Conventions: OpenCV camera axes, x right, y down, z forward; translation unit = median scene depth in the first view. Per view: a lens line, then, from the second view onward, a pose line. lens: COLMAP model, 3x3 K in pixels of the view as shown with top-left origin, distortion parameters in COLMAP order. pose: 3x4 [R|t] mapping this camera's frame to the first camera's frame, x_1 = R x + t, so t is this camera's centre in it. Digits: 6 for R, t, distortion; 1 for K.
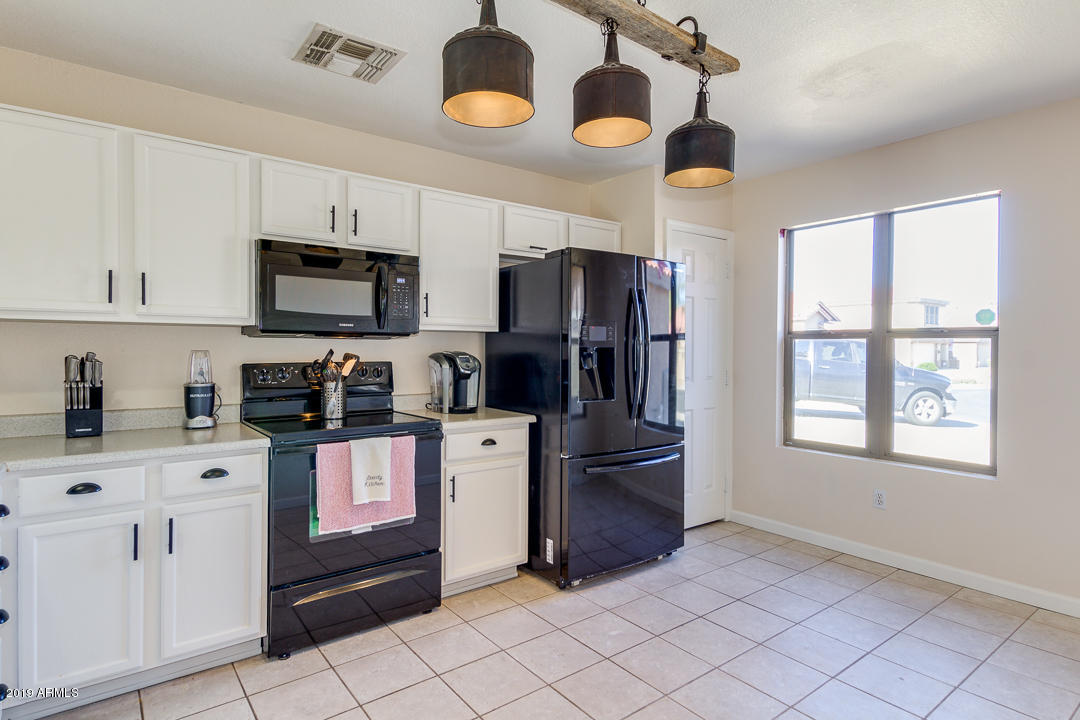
lens RADIAL K [[571.3, 0, 535.8], [0, 571.3, 354.8], [0, 0, 1]] dist [0.021973, -0.000796]
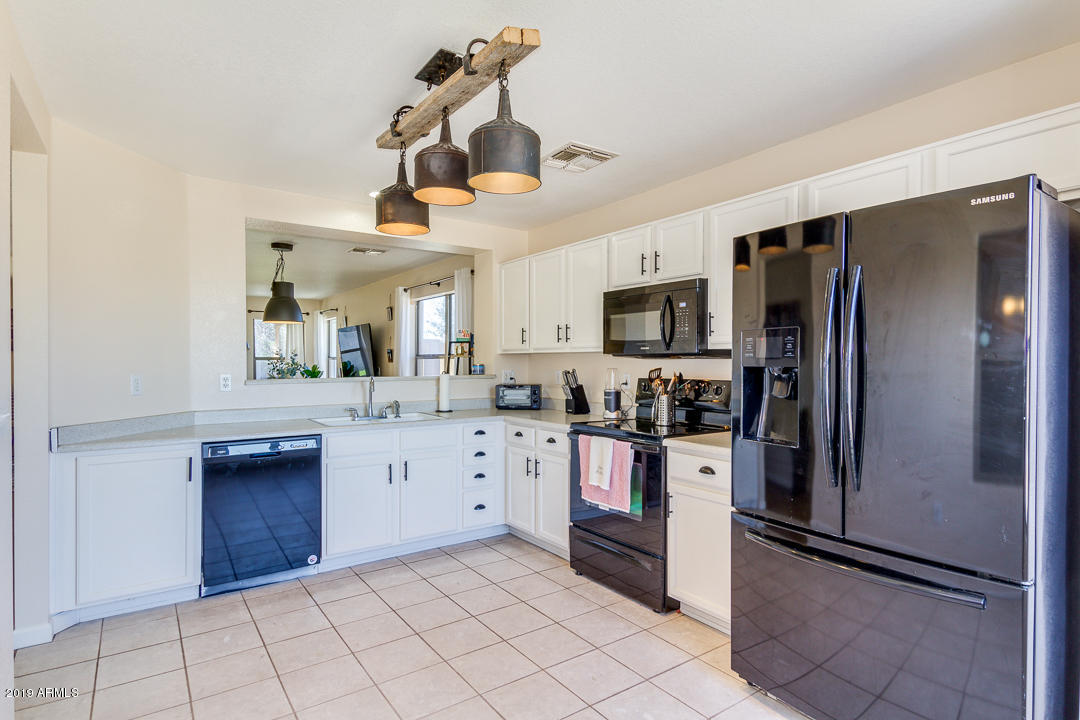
lens RADIAL K [[571.3, 0, 535.8], [0, 571.3, 354.8], [0, 0, 1]] dist [0.021973, -0.000796]
pose [[-0.036659, -0.016772, -0.999187, 0.929905], [-0.009921, 0.999816, -0.016418, -0.015769], [0.999279, 0.009311, -0.036818, 0.826145]]
